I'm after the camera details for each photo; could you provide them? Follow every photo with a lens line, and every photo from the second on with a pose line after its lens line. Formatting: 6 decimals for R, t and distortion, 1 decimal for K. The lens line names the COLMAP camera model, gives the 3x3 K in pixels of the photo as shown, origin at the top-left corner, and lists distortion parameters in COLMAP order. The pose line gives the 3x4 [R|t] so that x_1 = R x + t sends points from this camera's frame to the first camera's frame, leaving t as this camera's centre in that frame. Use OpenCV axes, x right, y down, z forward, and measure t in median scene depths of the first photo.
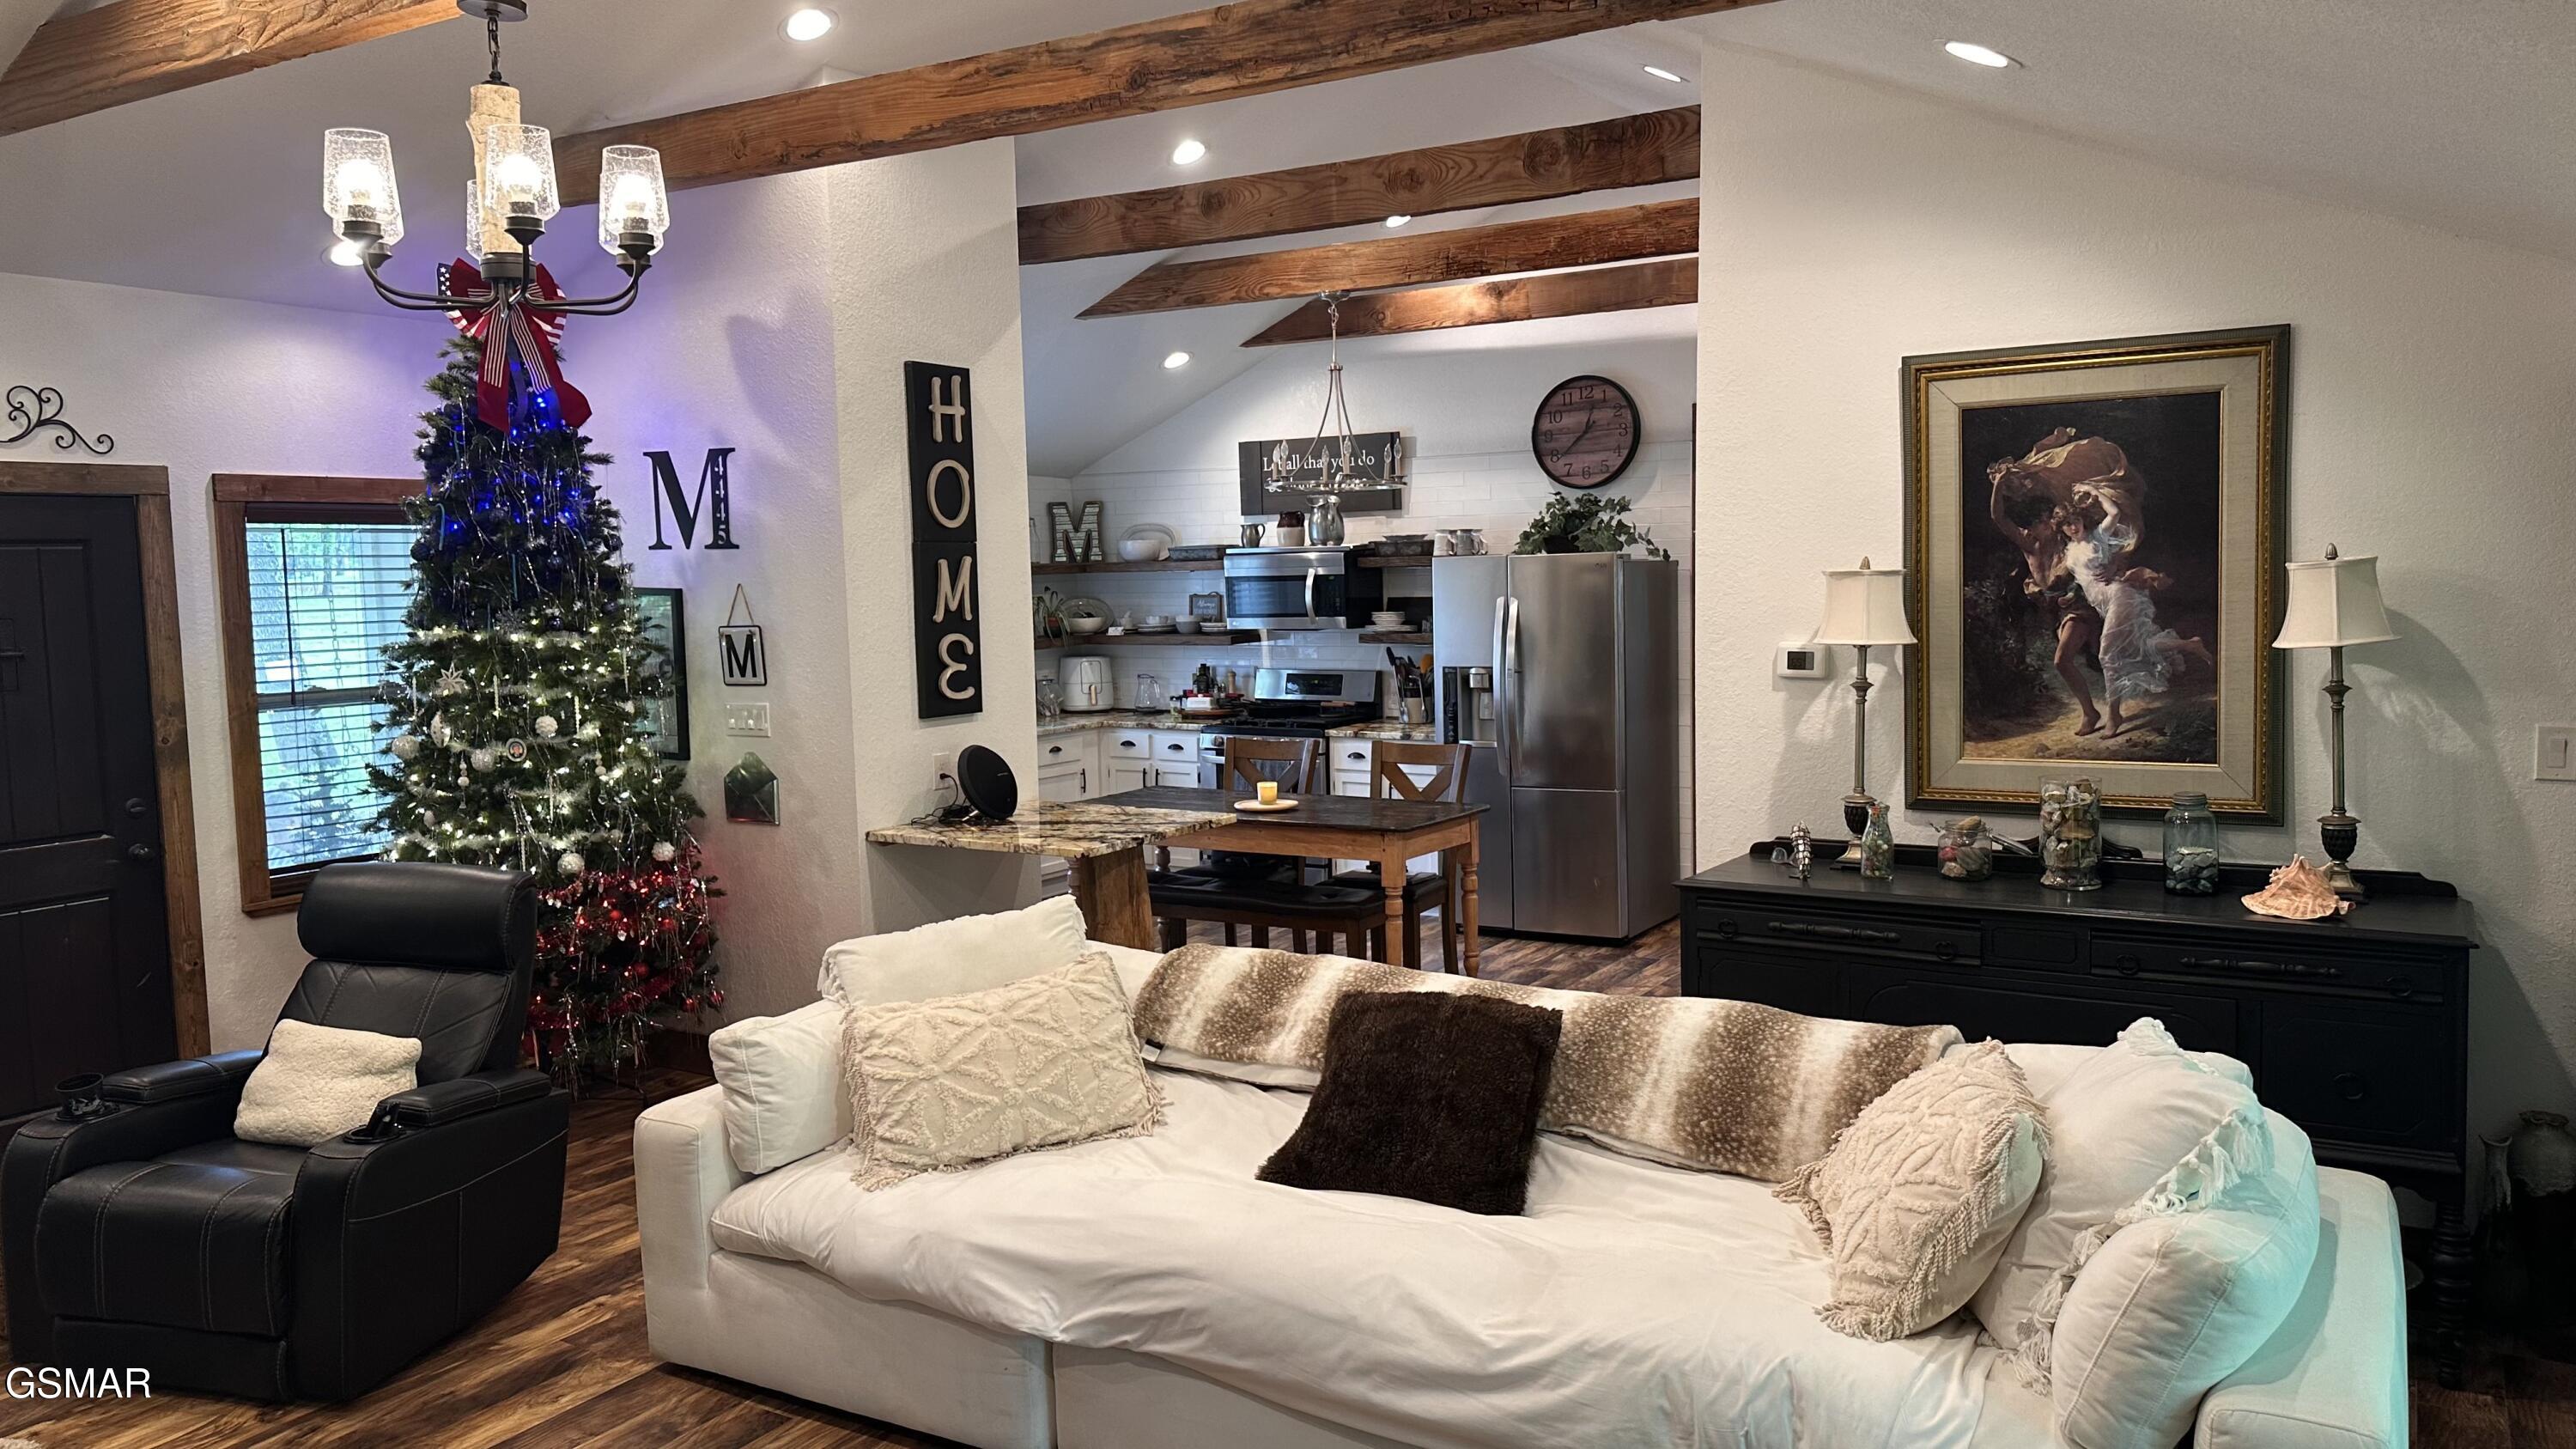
lens RADIAL K [[1762.7, 0, 1312.6], [0, 1762.7, 723.1], [0, 0, 1]] dist [0.066637, -0.072330]
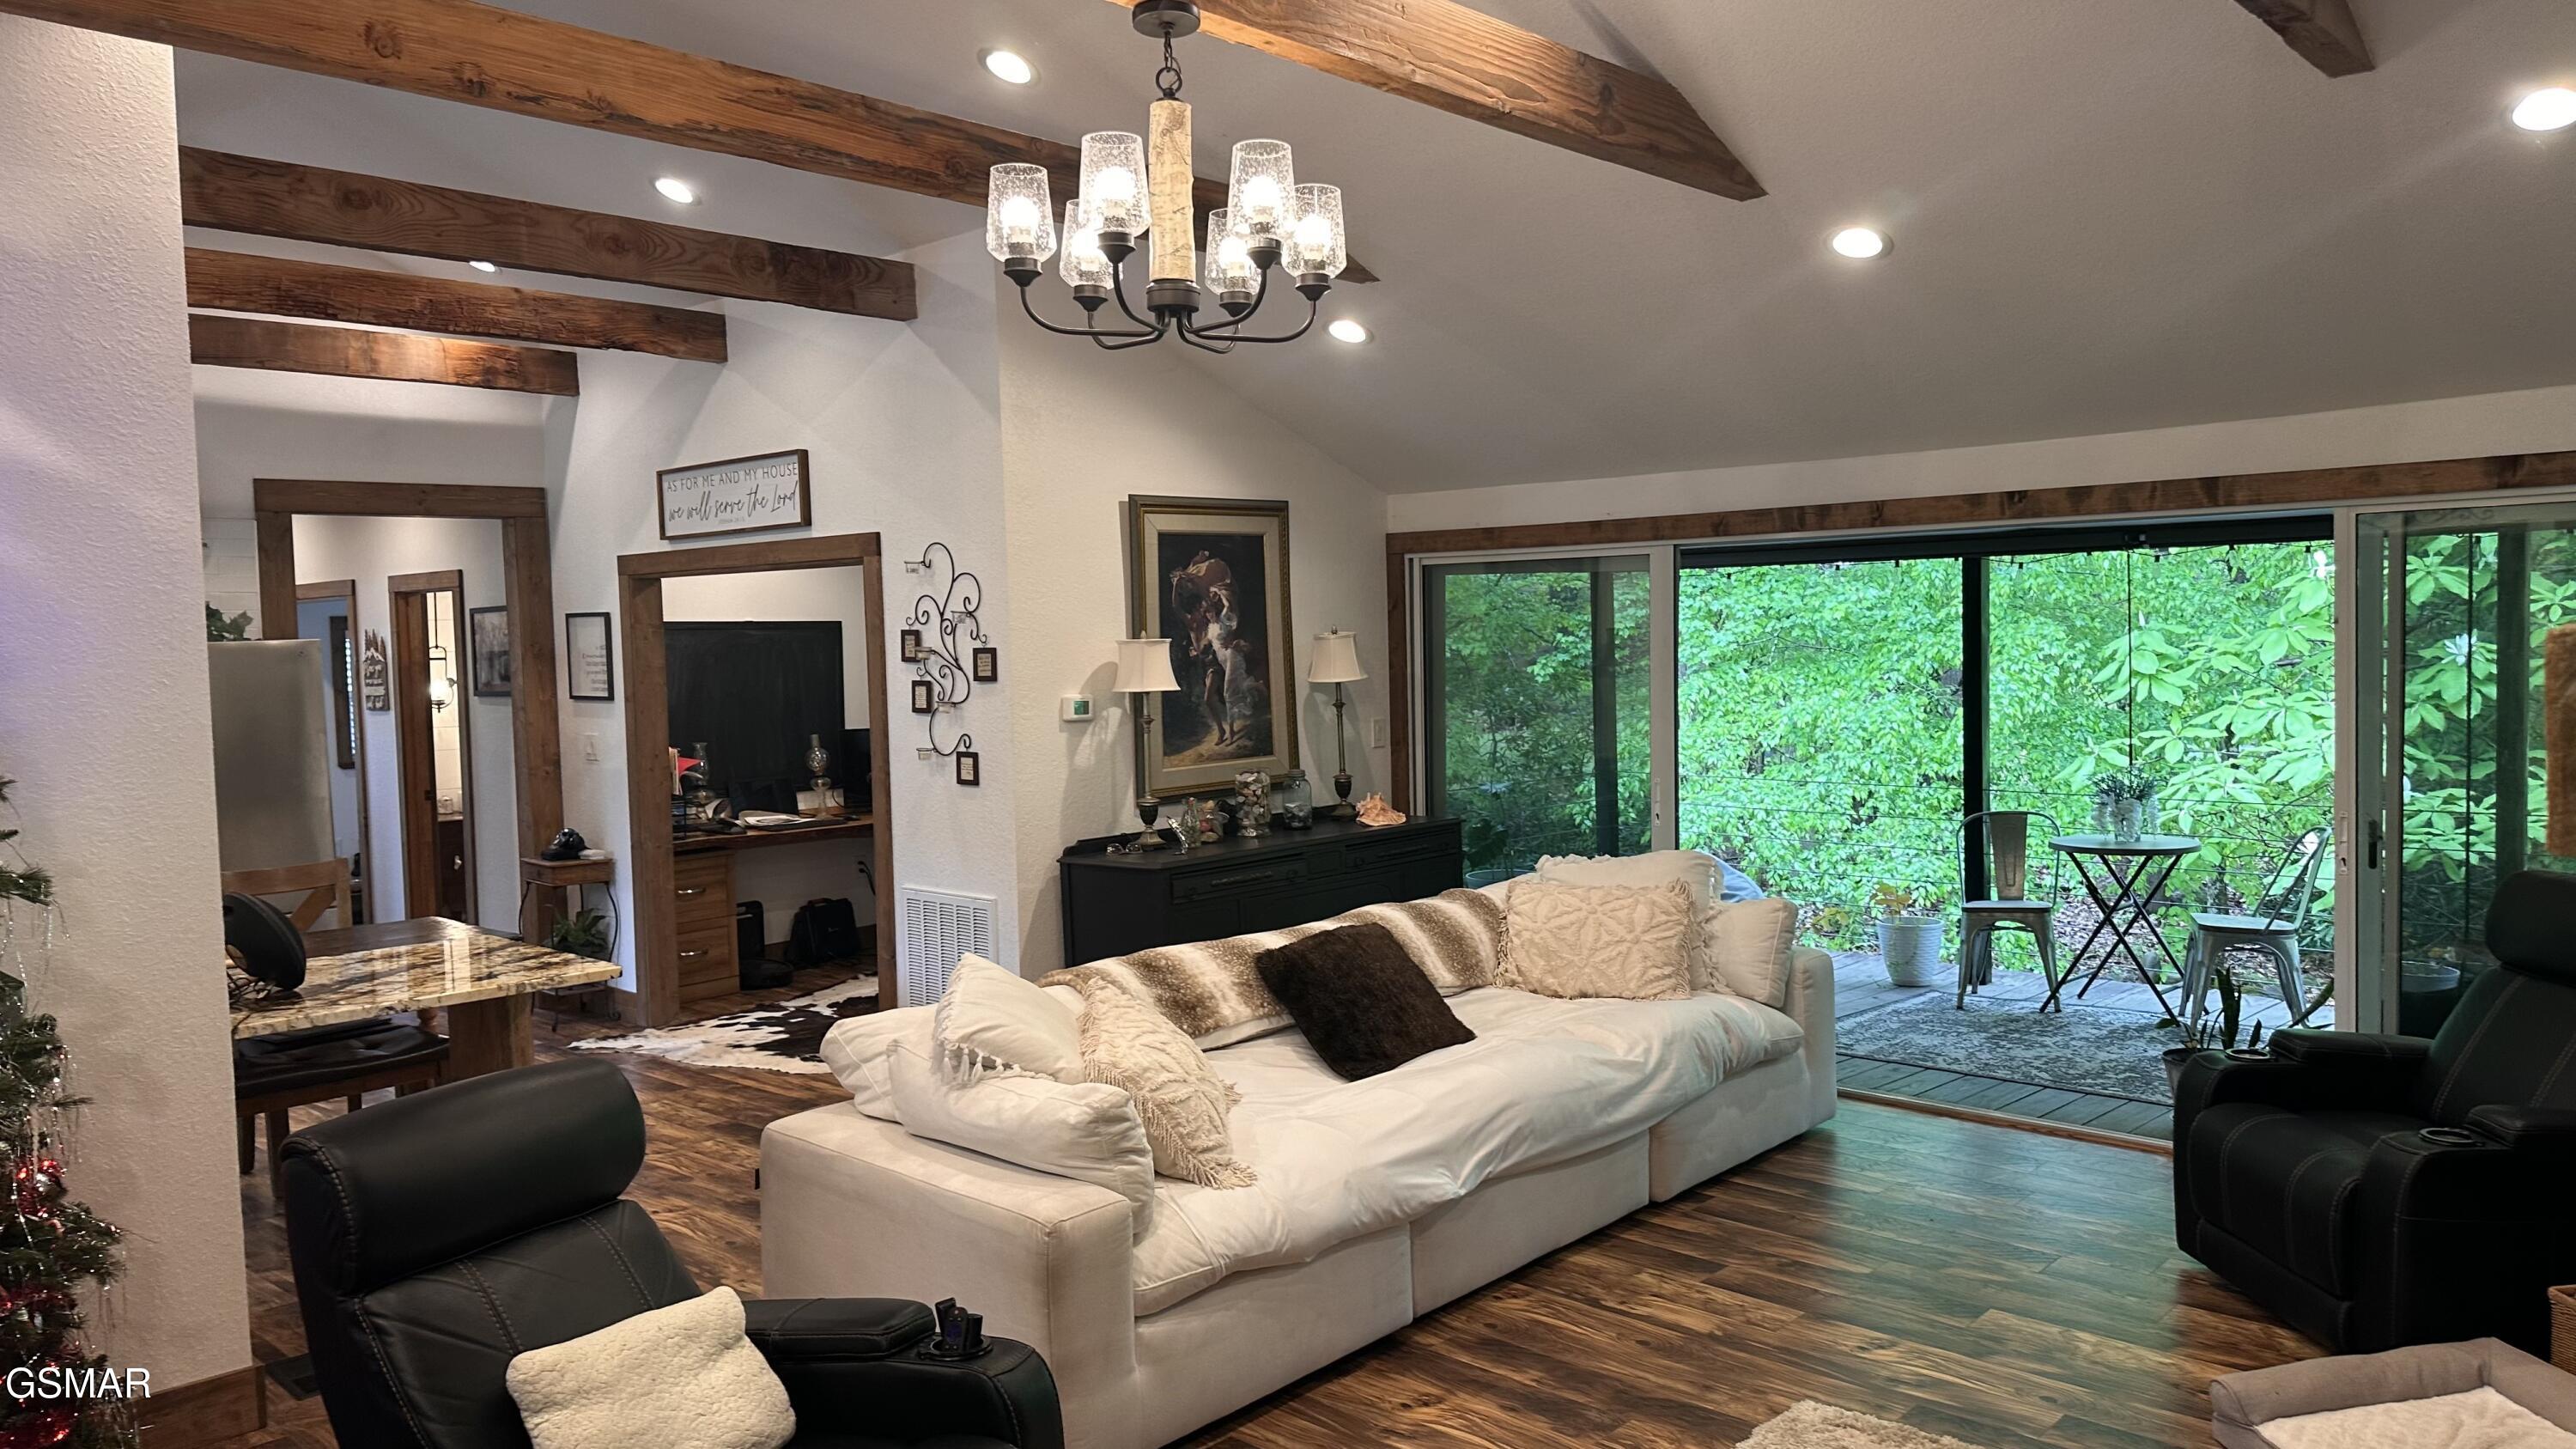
lens RADIAL K [[1762.7, 0, 1296.8], [0, 1762.7, 726.5], [0, 0, 1]] dist [0.066637, -0.072330]
pose [[0.219660, -0.036423, 0.974896, -0.912116], [0.105635, 0.994315, 0.013347, -0.020001], [-0.969841, 0.100051, 0.222259, 0.497891]]
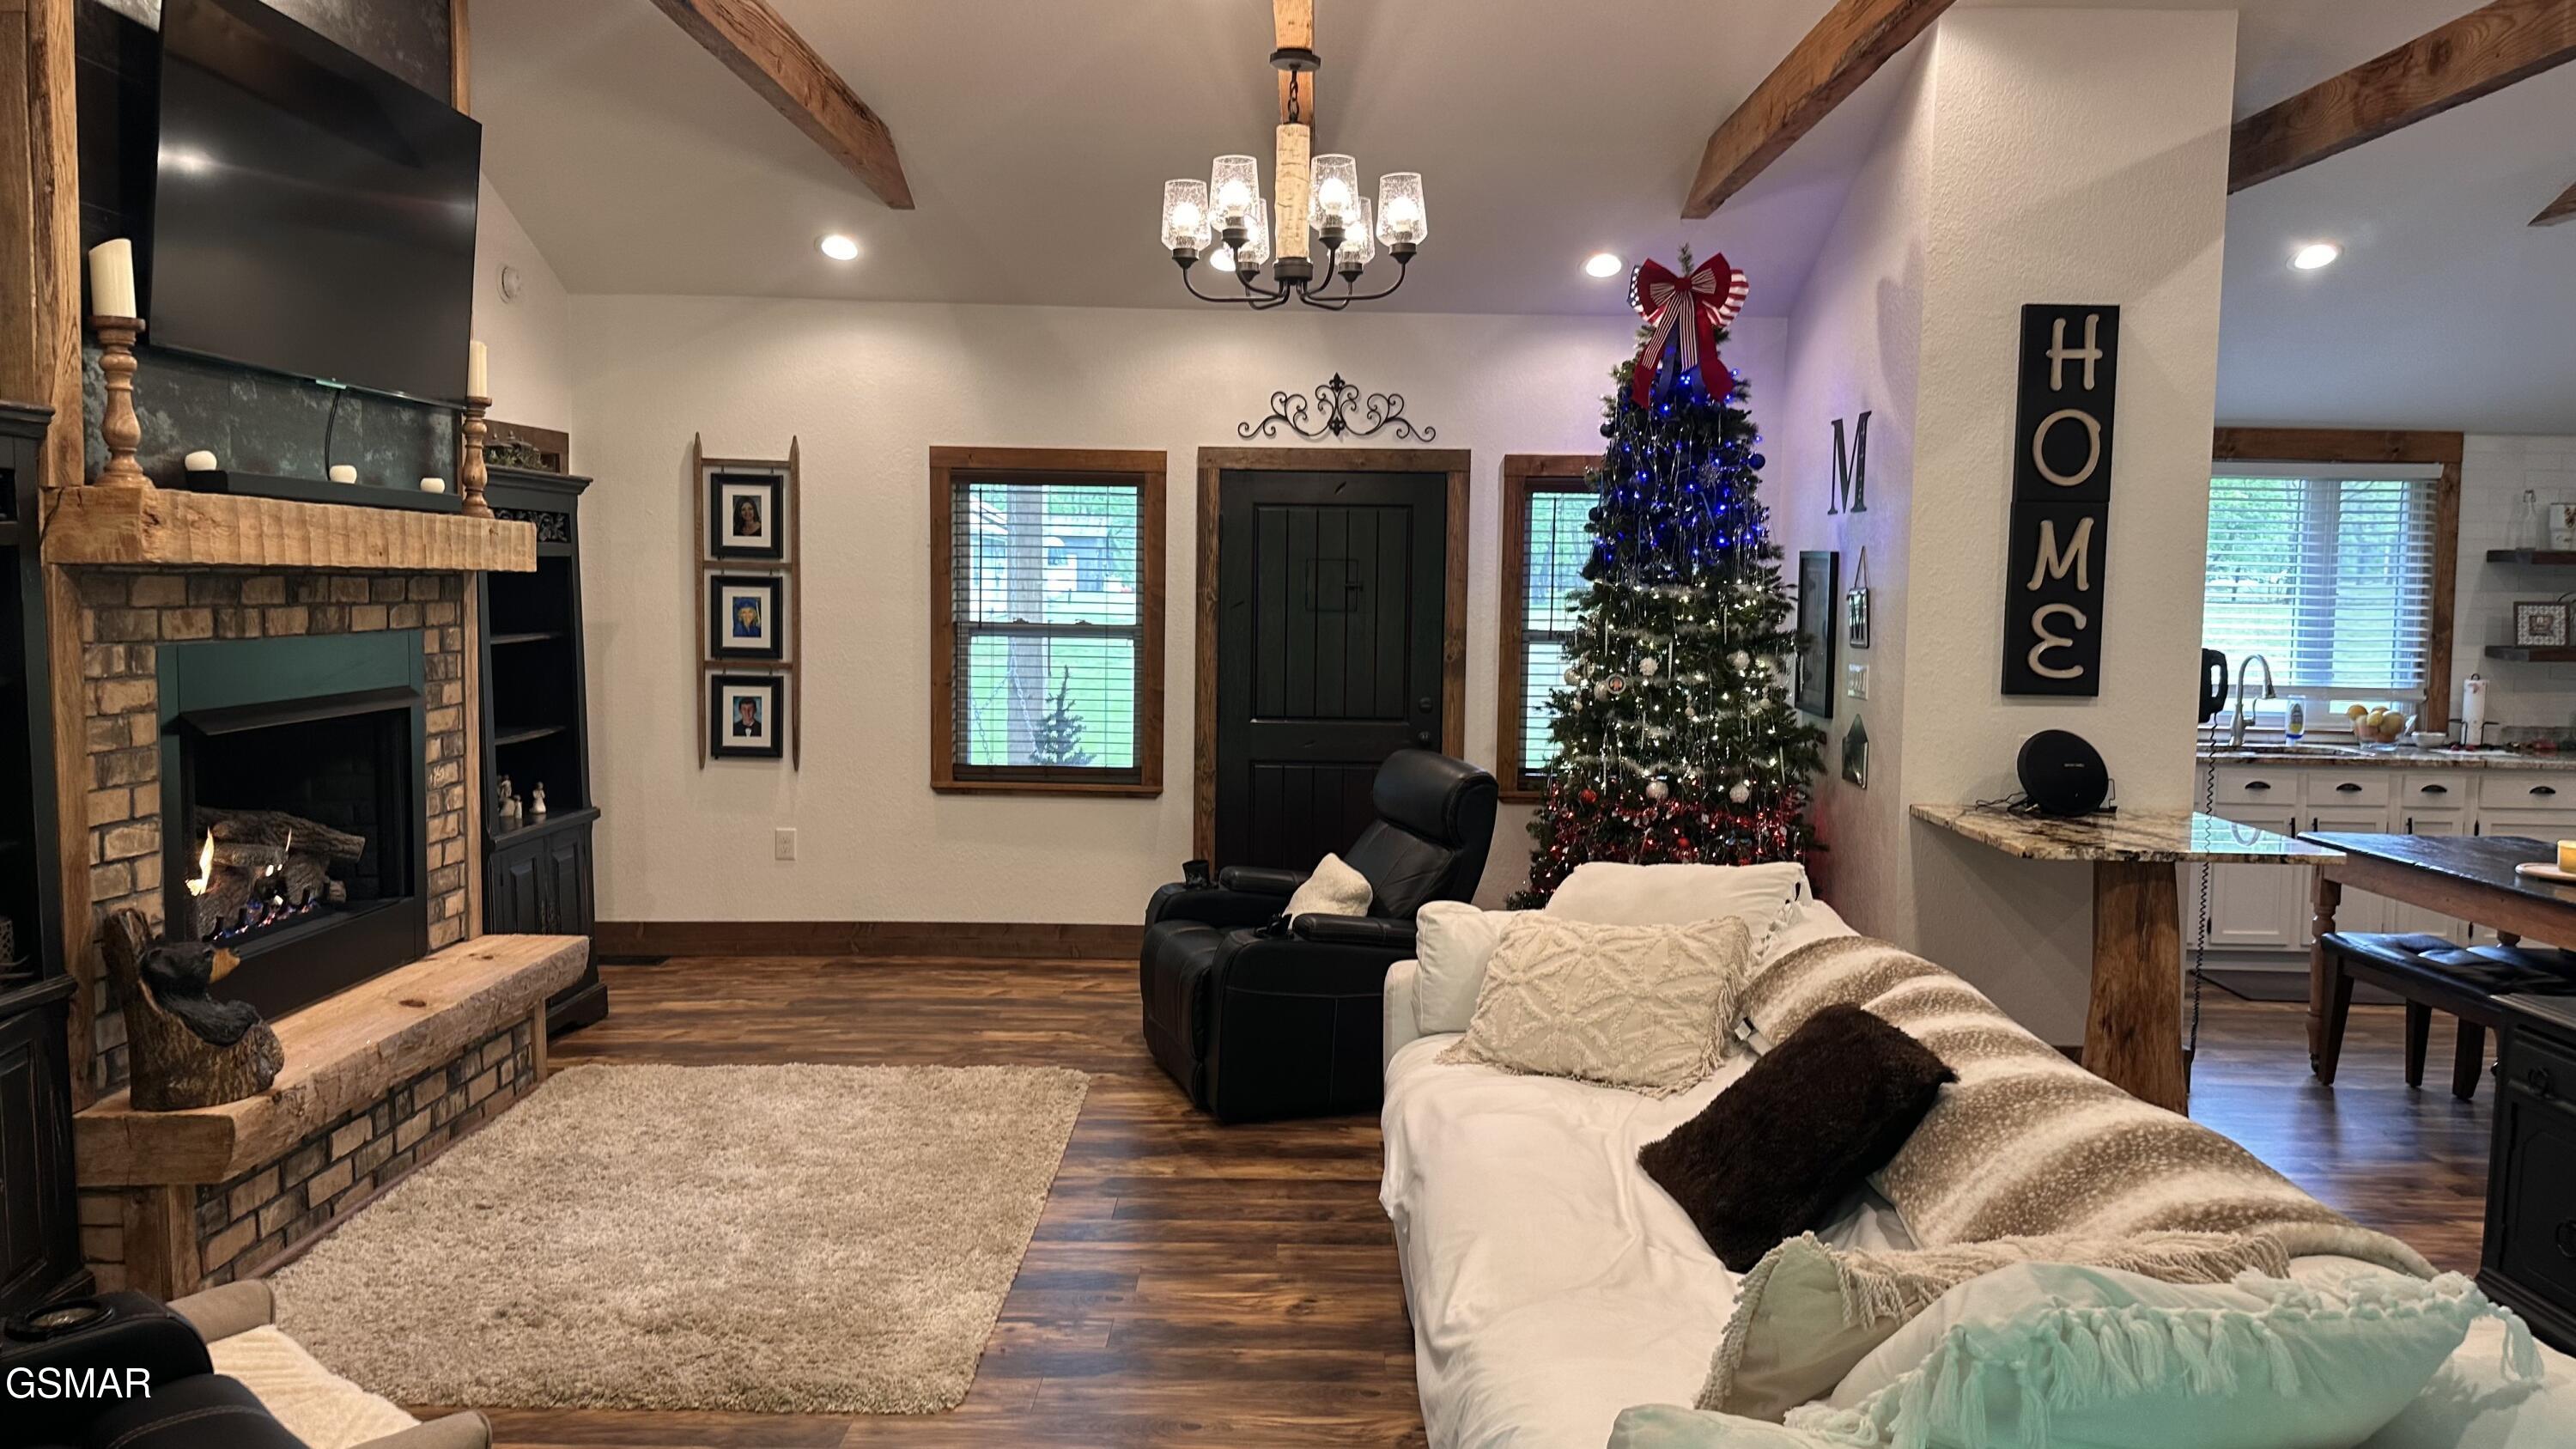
lens RADIAL K [[1762.7, 0, 1299.2], [0, 1762.7, 727.3], [0, 0, 1]] dist [0.066637, -0.072330]
pose [[0.514222, 0.099451, -0.851872, 0.443366], [-0.101592, 0.993324, 0.054640, 0.001223], [0.851619, 0.058447, 0.520892, 0.240528]]
